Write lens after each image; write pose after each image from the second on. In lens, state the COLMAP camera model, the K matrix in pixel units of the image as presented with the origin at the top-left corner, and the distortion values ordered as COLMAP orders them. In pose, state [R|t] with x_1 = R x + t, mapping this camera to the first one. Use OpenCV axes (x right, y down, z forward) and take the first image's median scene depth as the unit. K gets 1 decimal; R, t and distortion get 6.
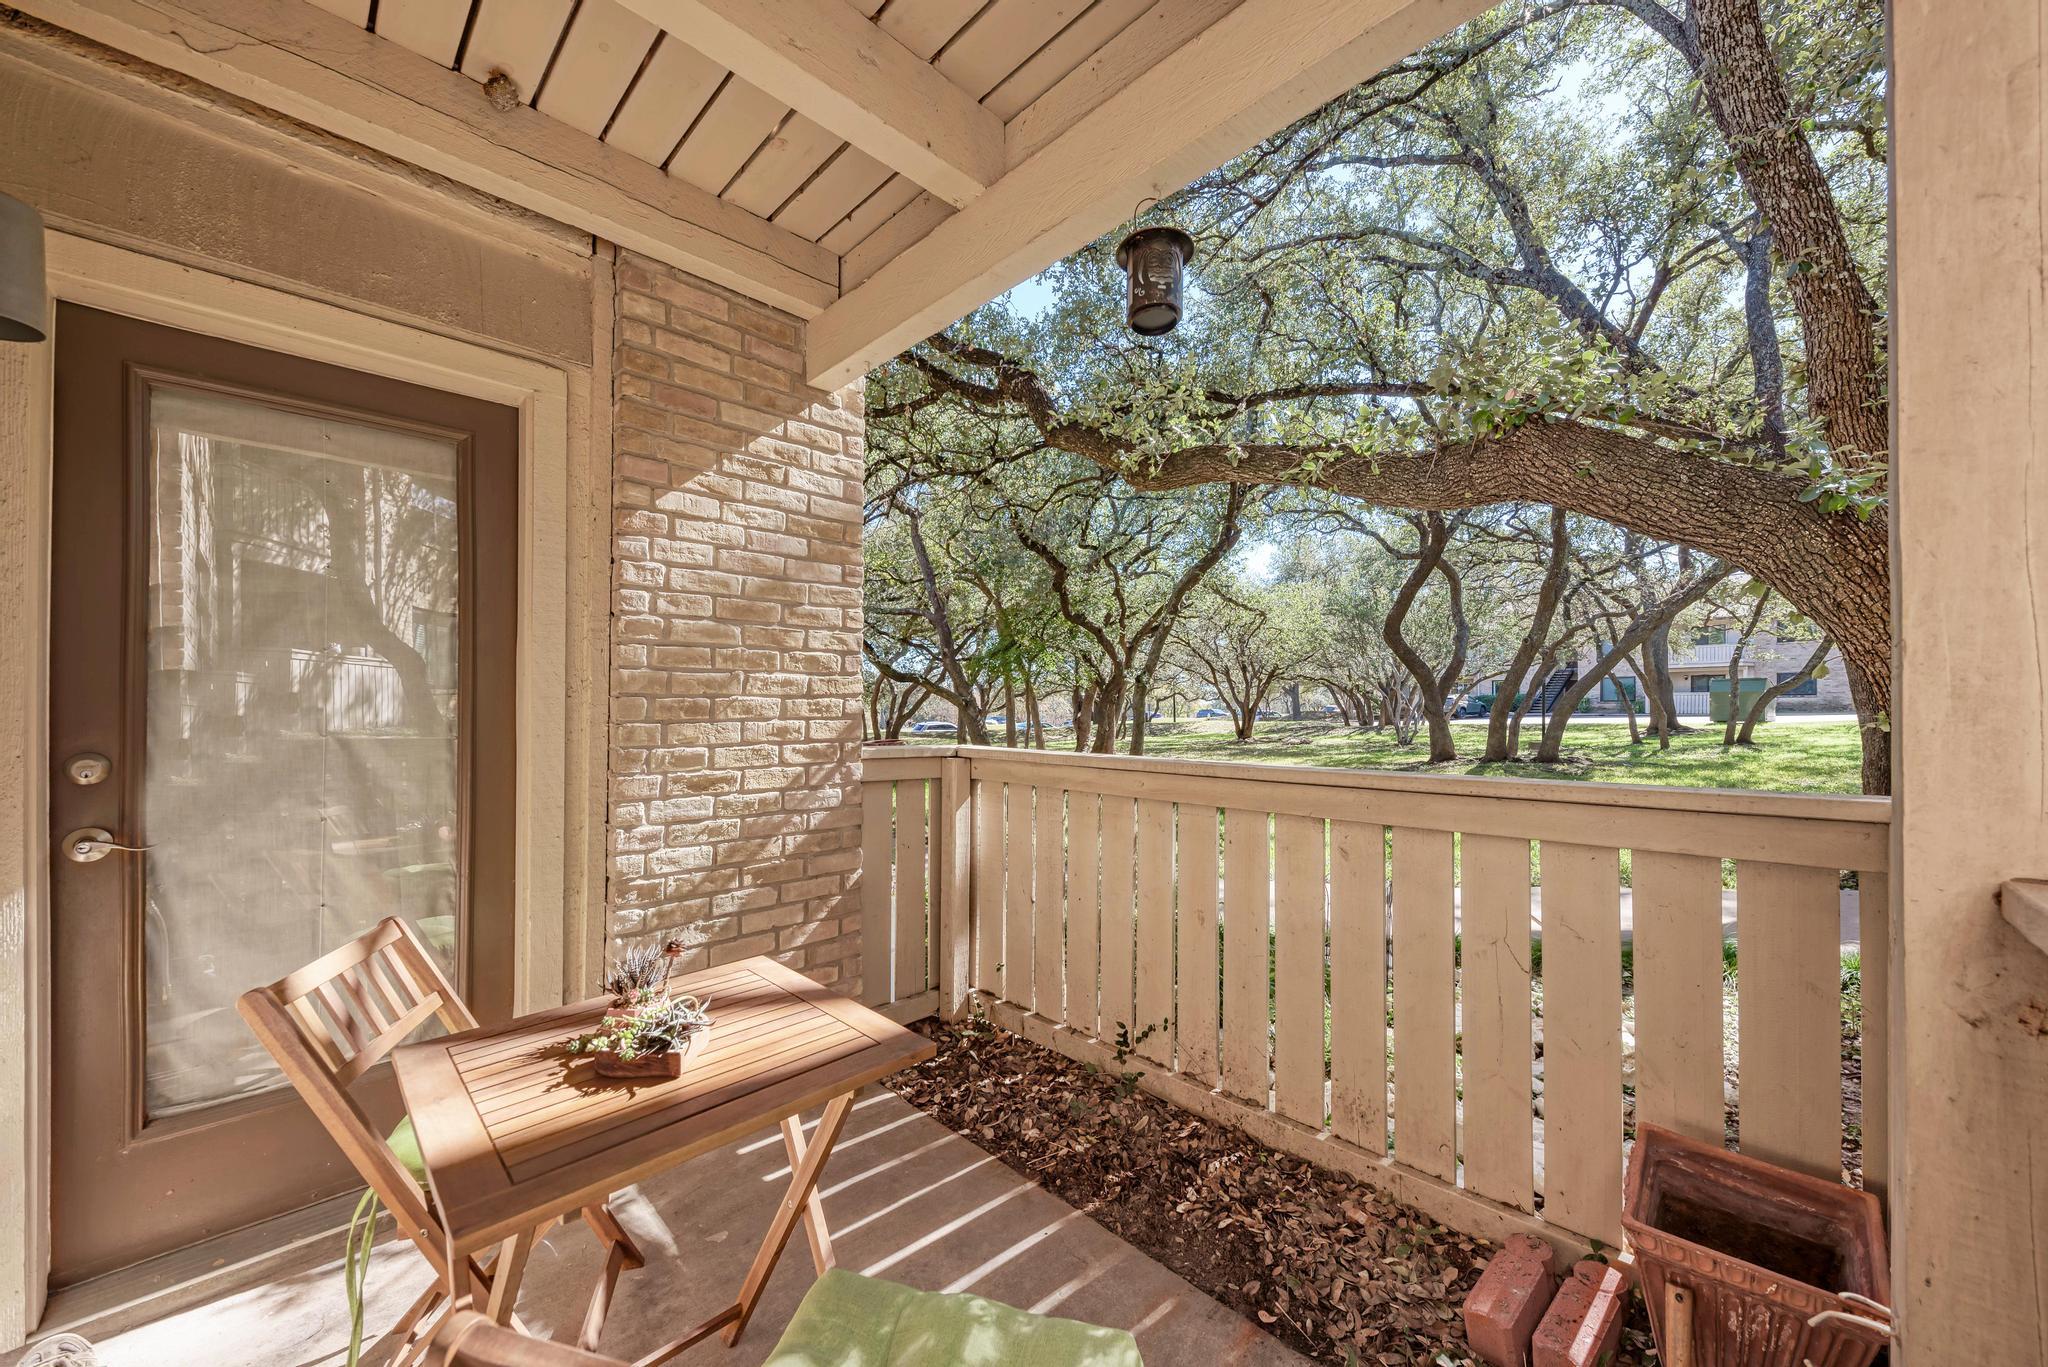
lens RADIAL K [[737.0, 0, 1029.4], [0, 737.0, 694.7], [0, 0, 1]] dist [-0.000337, -0.000104]
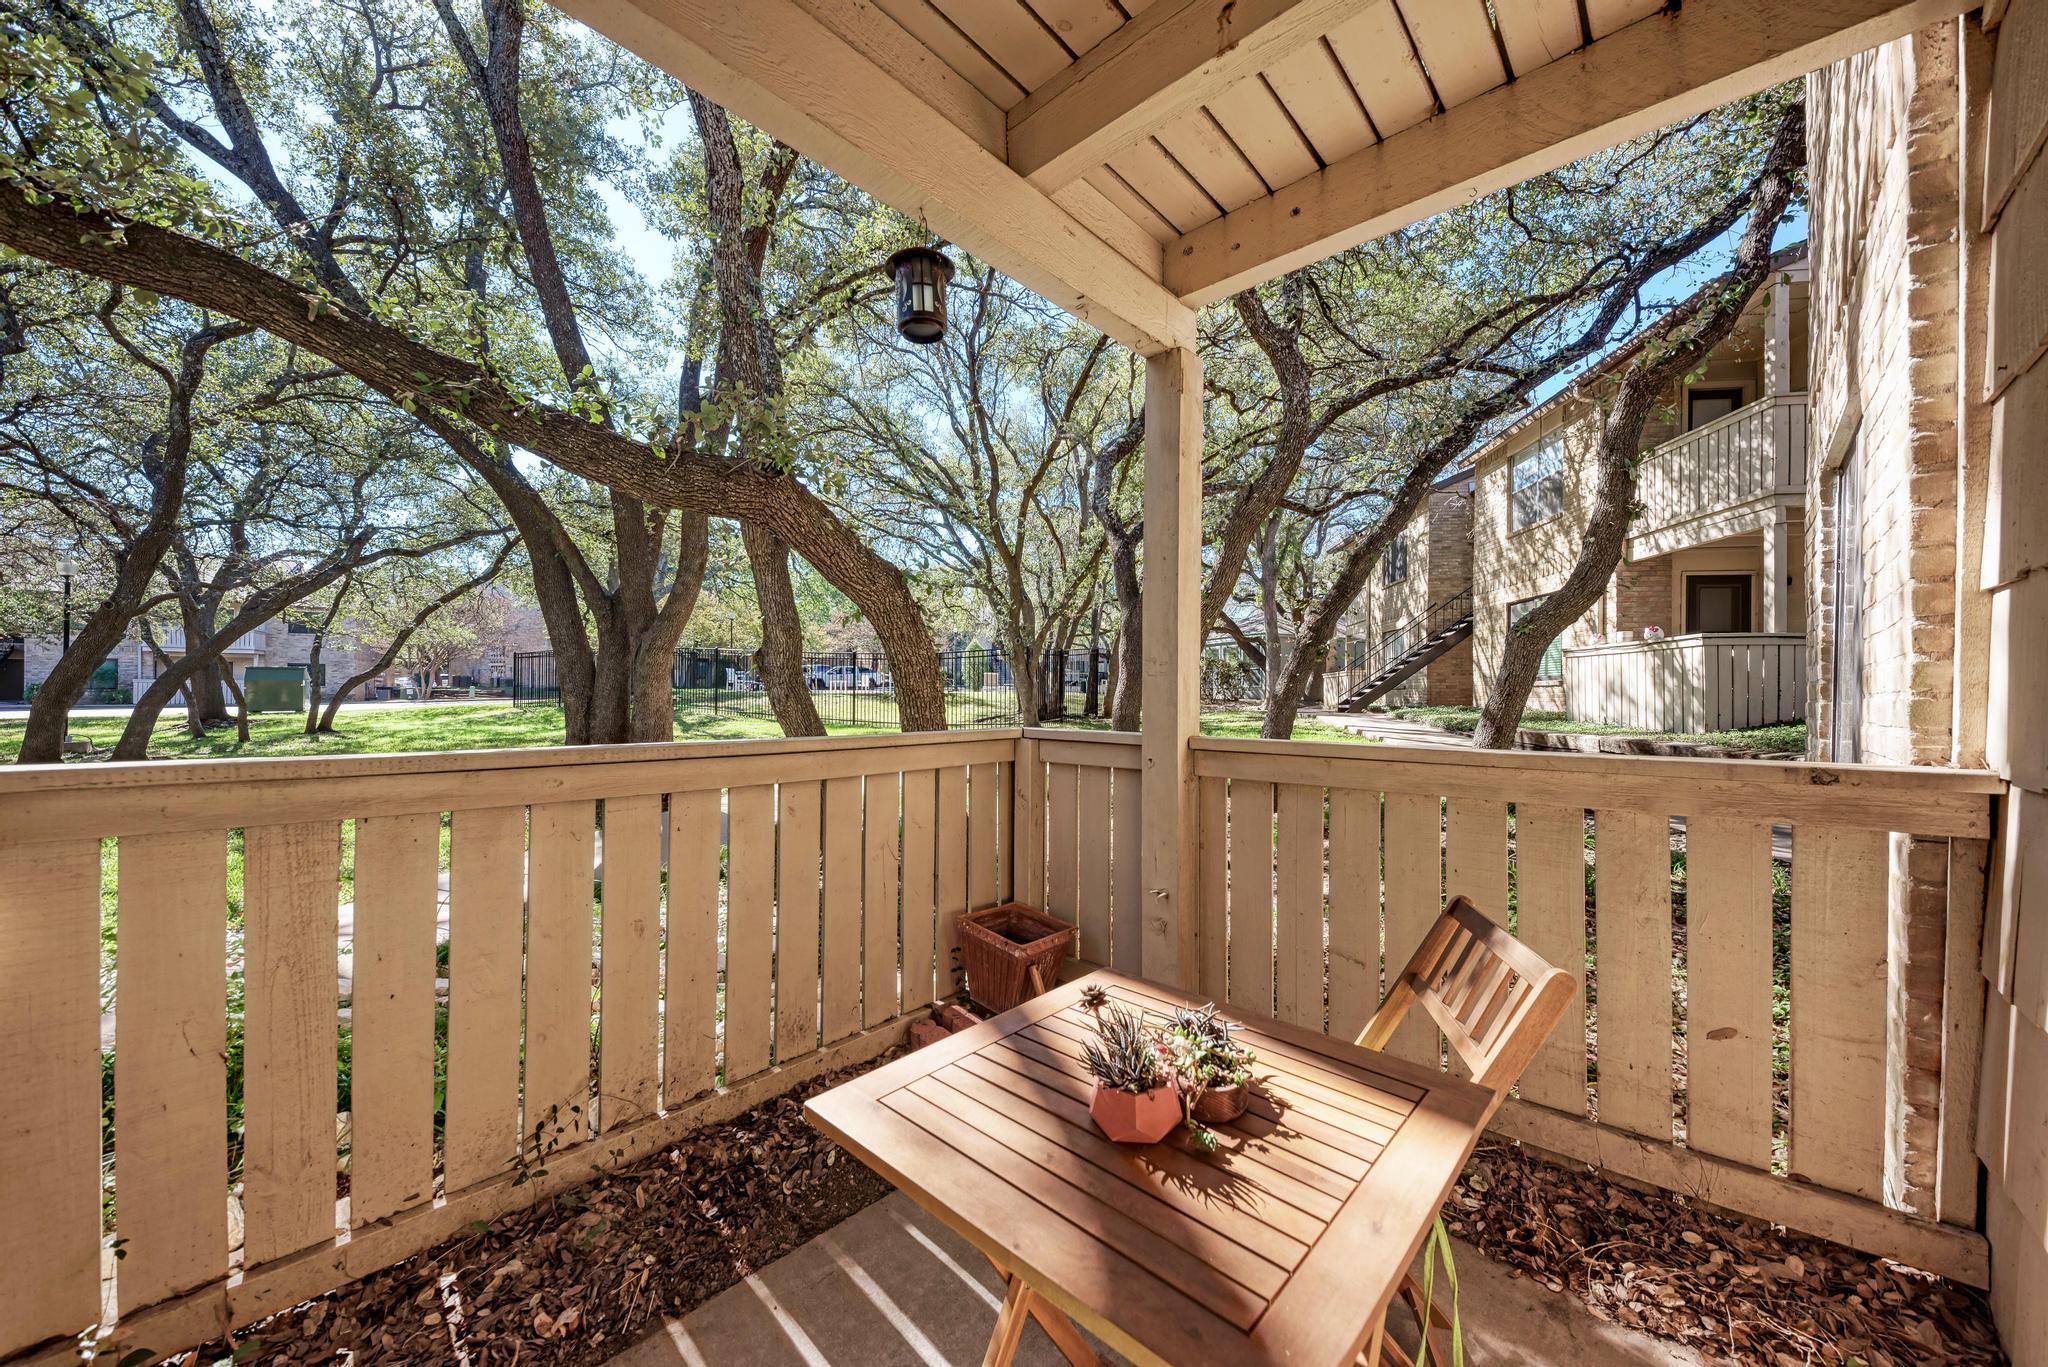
lens RADIAL K [[737.0, 0, 1028.6], [0, 737.0, 696.0], [0, 0, 1]] dist [-0.000337, -0.000104]
pose [[-0.023098, -0.001118, 0.999733, -0.779432], [-0.015459, 0.999880, 0.000761, 0.031389], [-0.999614, -0.015438, -0.023113, 0.707109]]
